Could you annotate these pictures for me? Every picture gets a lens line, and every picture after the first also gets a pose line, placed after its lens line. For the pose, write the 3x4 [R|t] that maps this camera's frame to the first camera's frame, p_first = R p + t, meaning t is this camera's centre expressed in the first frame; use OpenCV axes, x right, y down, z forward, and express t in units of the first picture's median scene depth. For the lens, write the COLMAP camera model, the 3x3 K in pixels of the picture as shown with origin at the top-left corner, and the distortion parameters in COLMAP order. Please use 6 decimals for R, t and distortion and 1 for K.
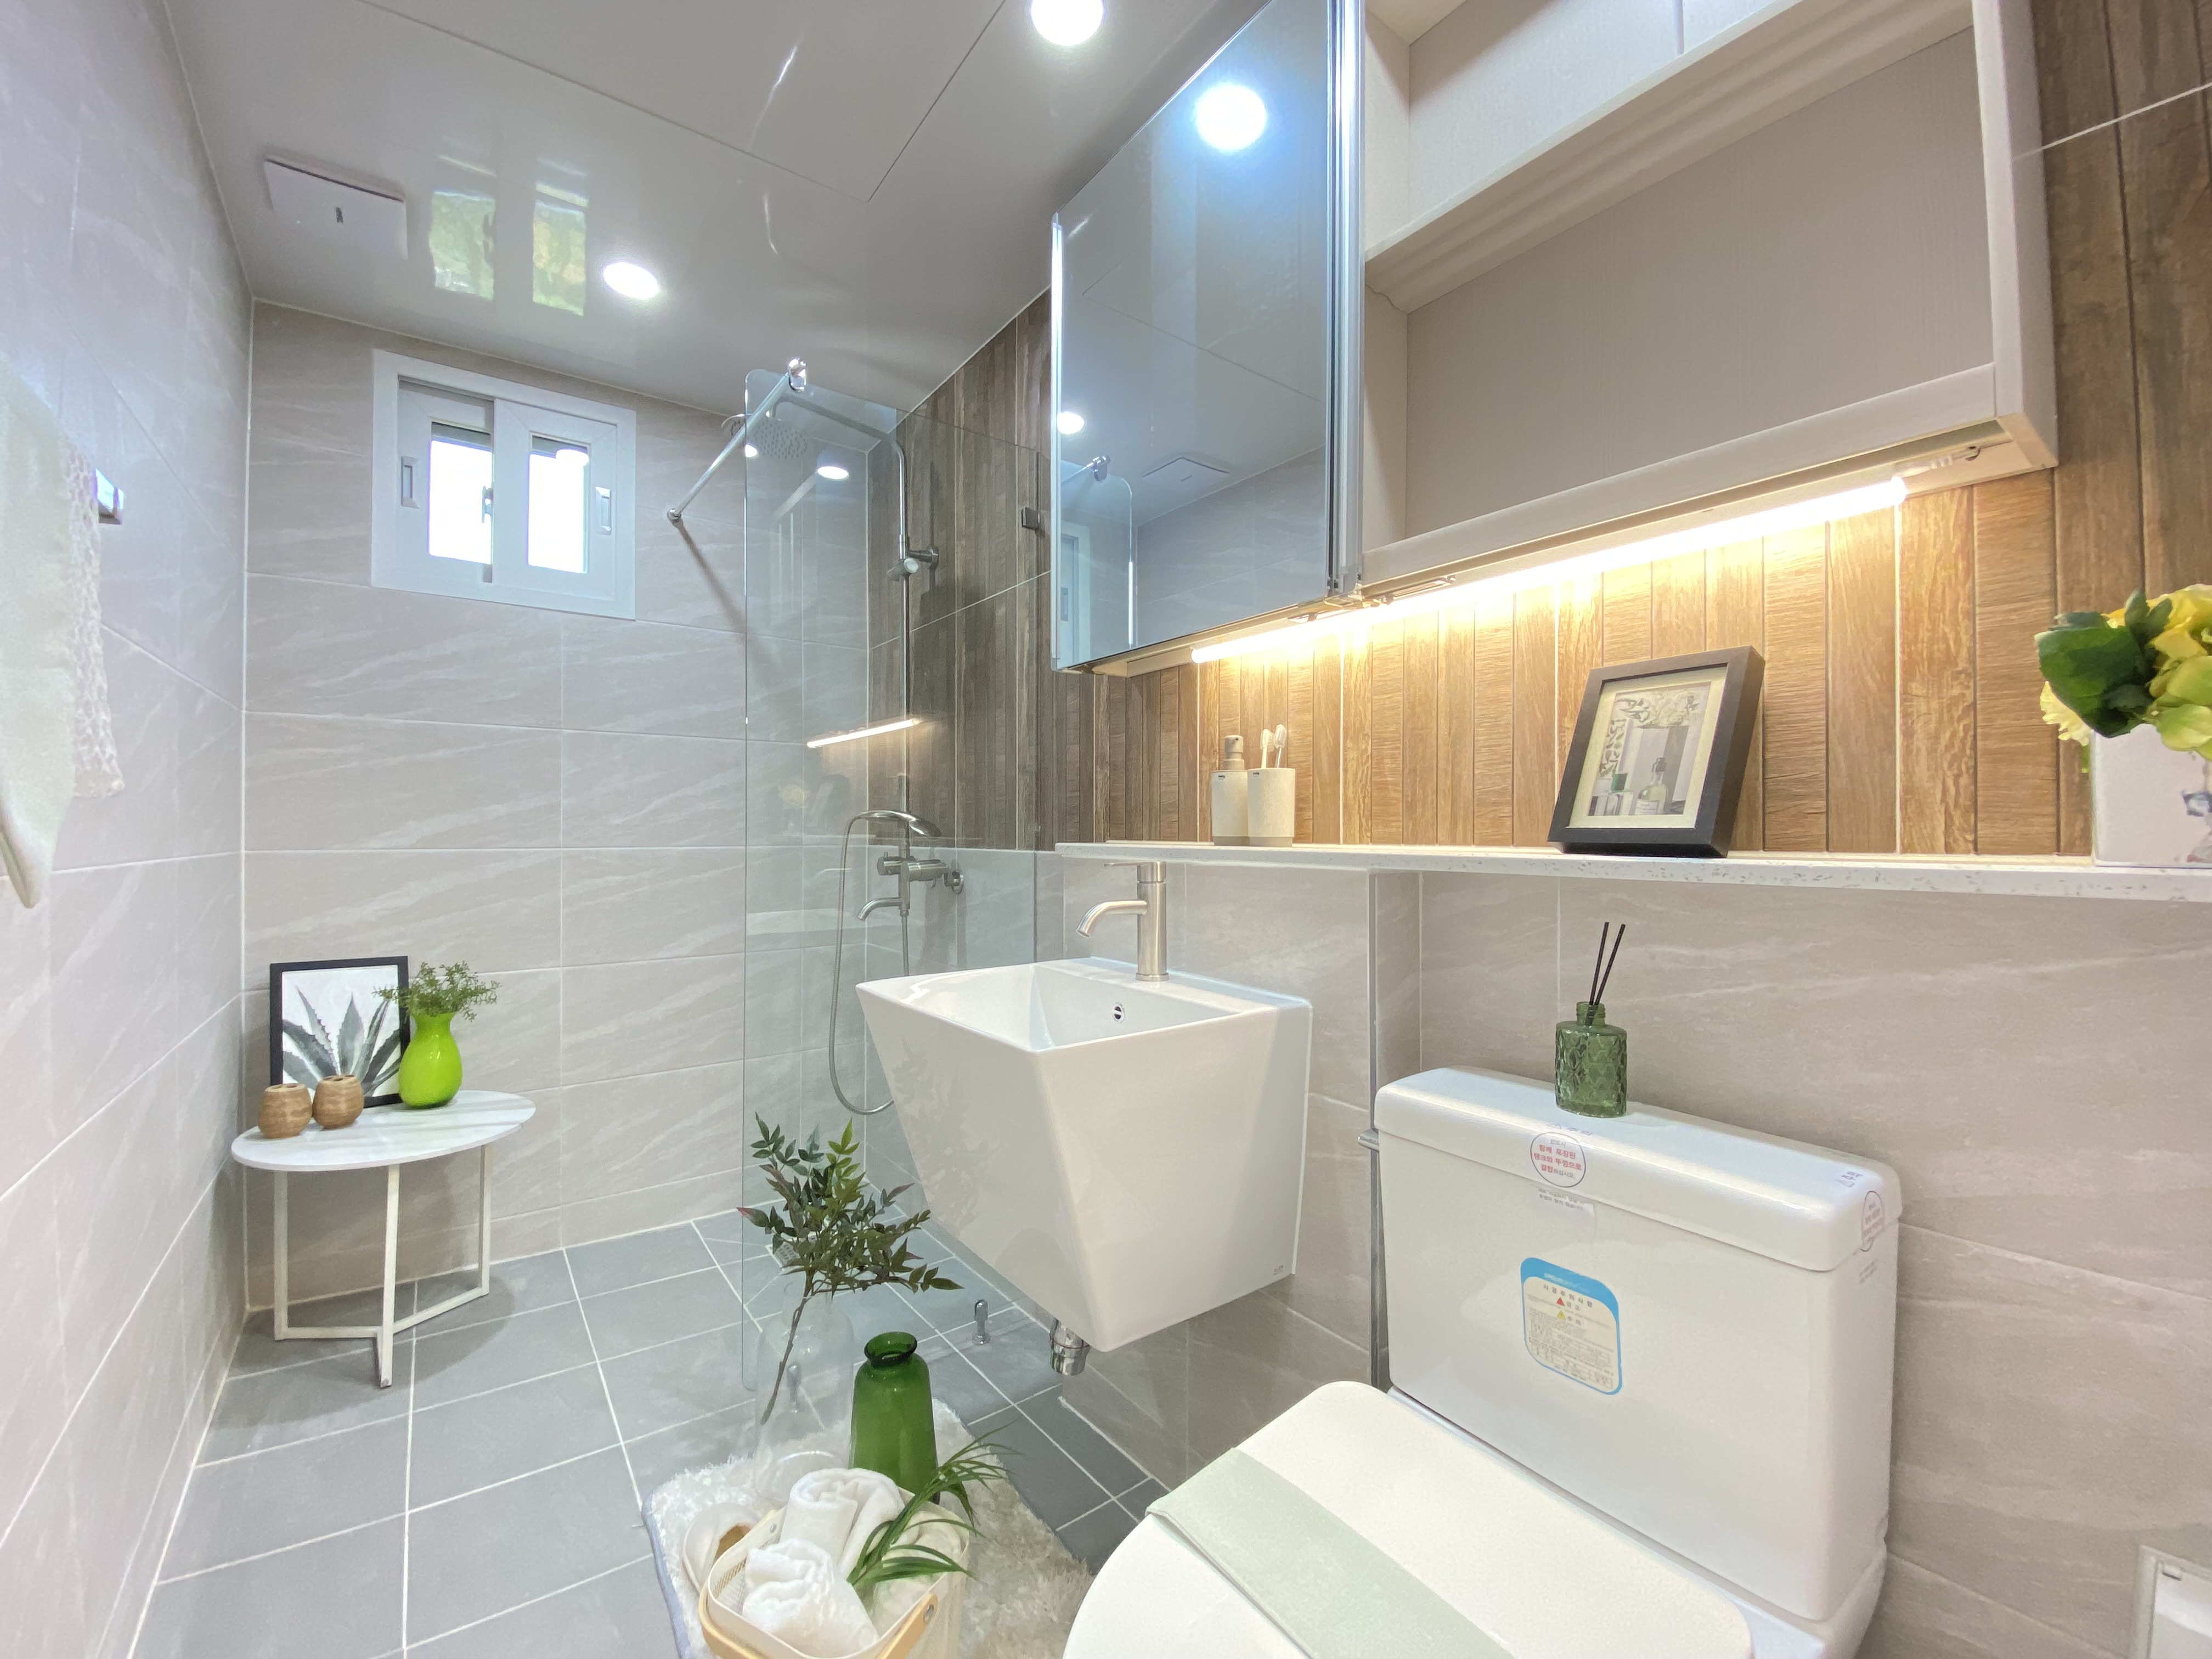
lens RADIAL K [[889.6, 0, 1101.8], [0, 889.6, 819.8], [0, 0, 1]] dist [0.013799, -0.015832]
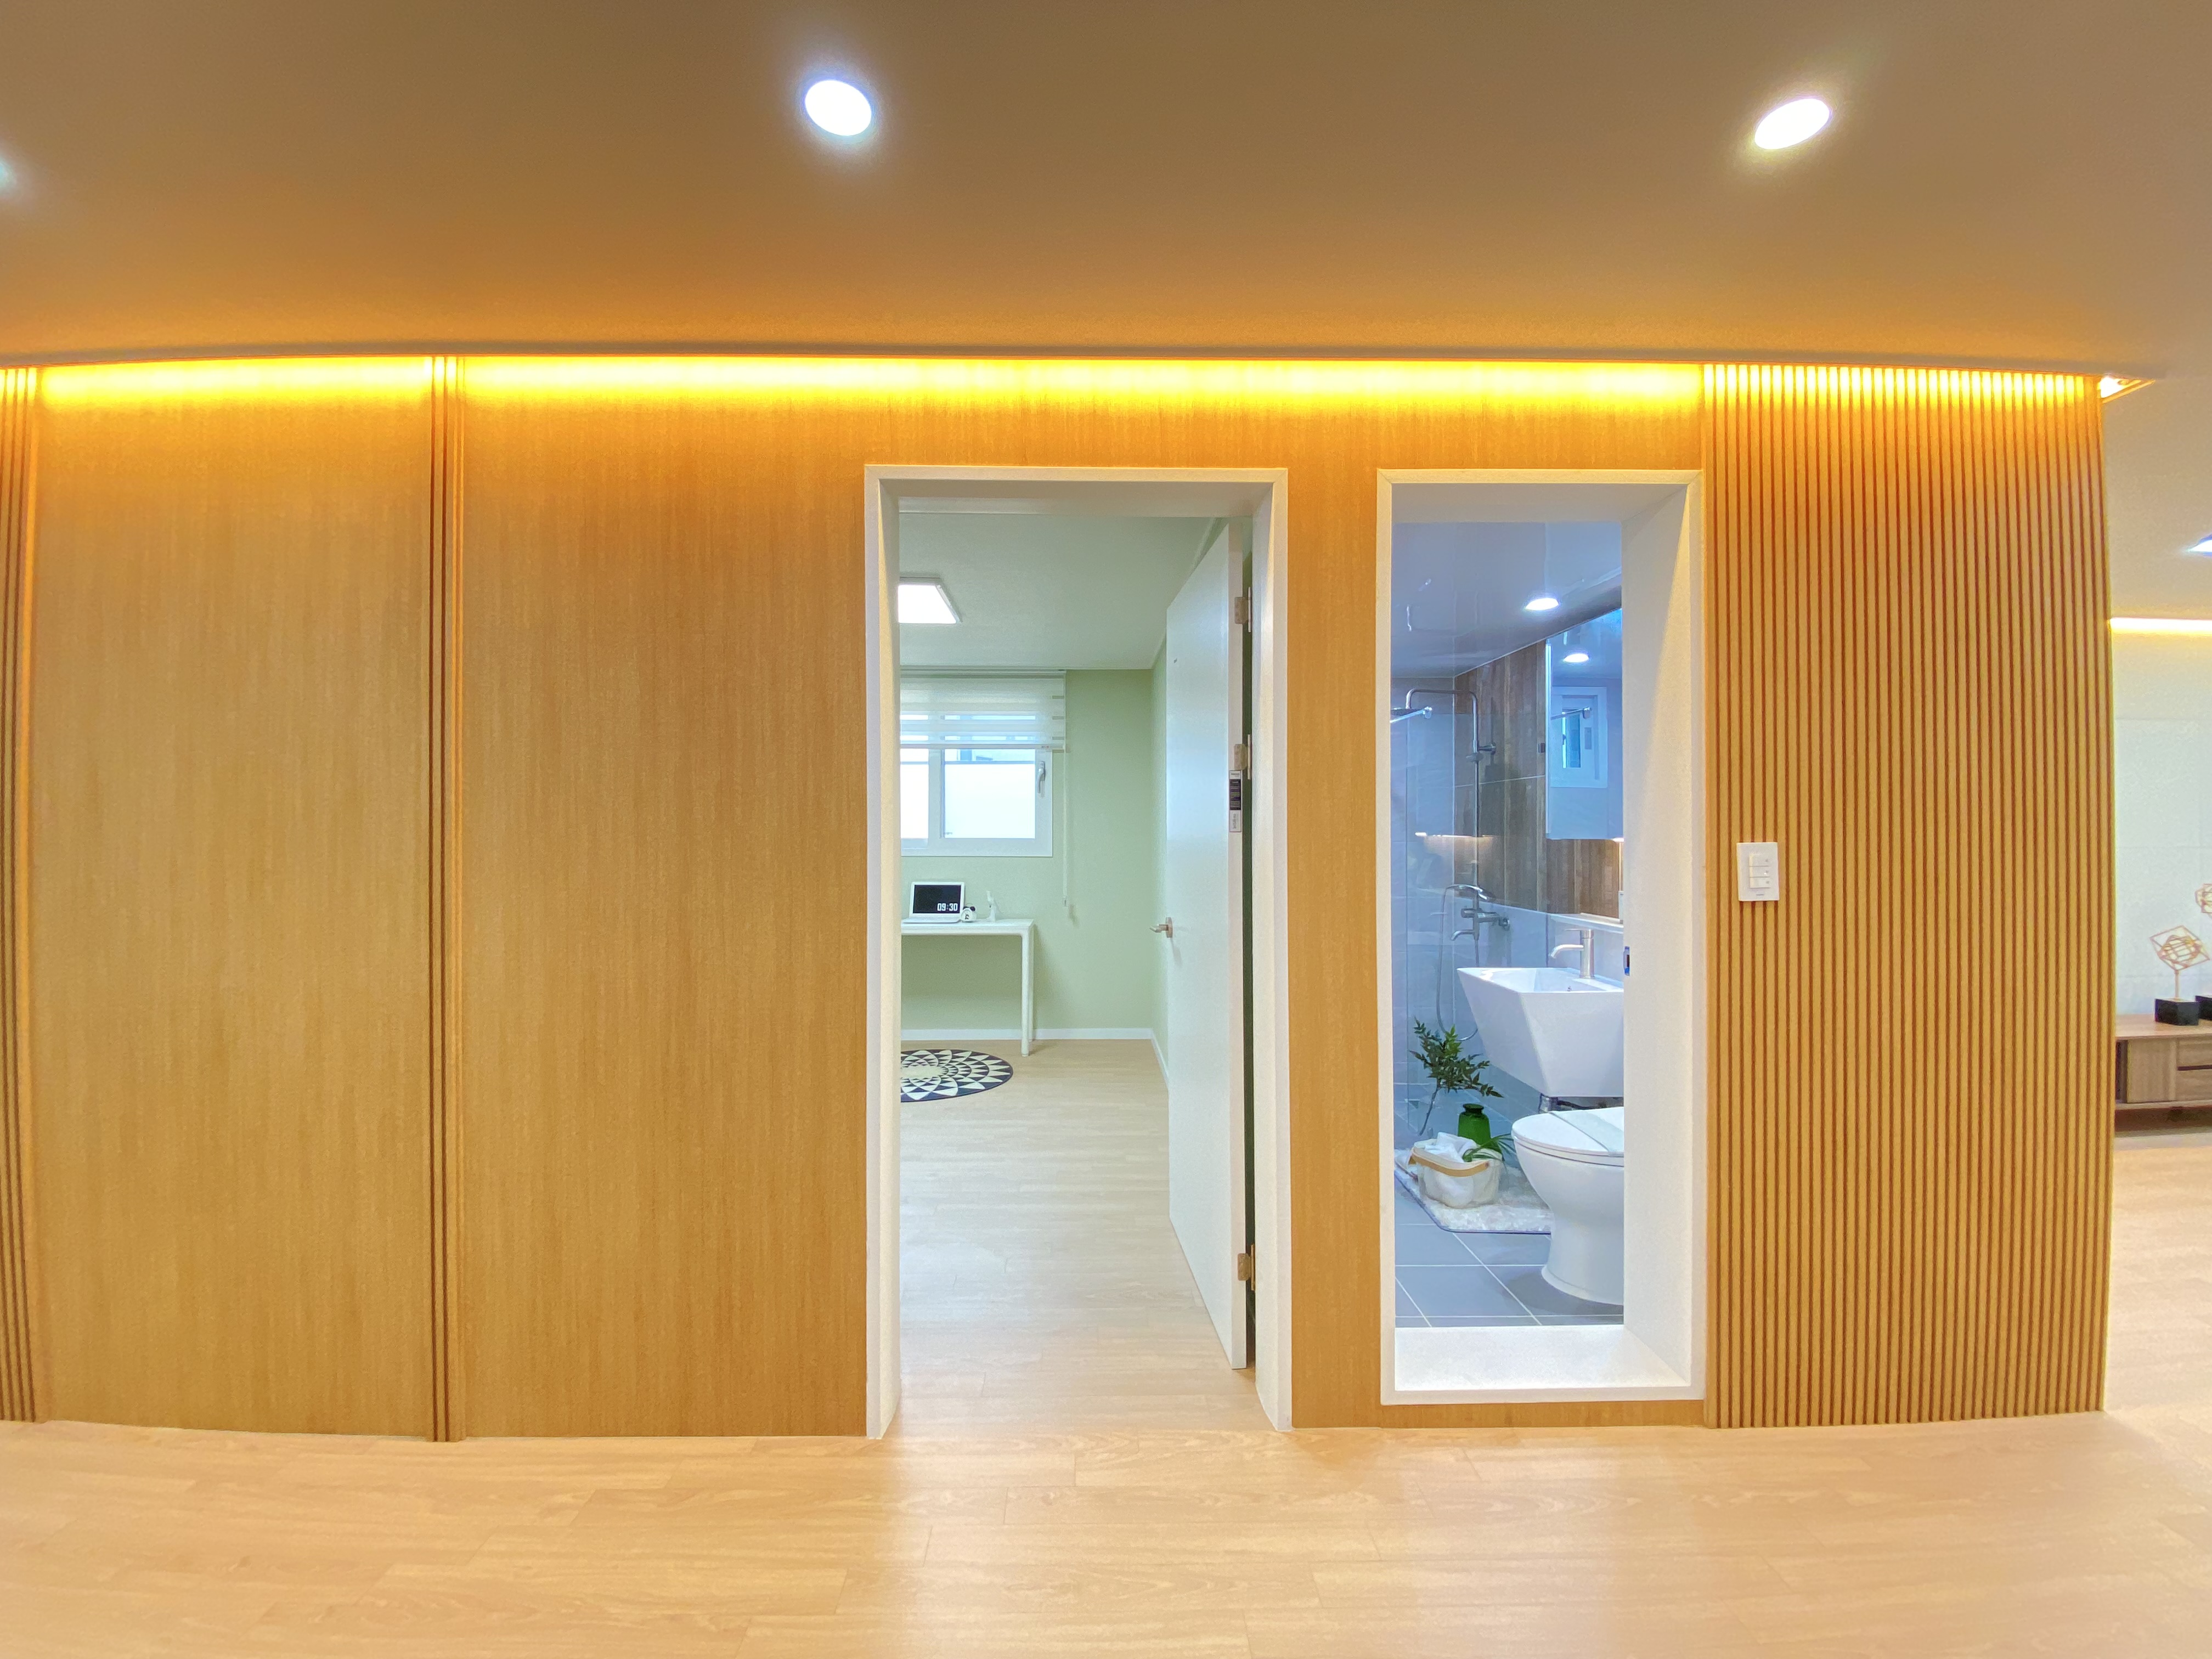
lens RADIAL K [[889.6, 0, 1096.0], [0, 889.6, 831.4], [0, 0, 1]] dist [0.013799, -0.015832]
pose [[0.816031, 0.000242, -0.578008, 0.267143], [0.005470, 0.999952, 0.008141, -0.177290], [0.577982, -0.009806, 0.815991, -1.262079]]
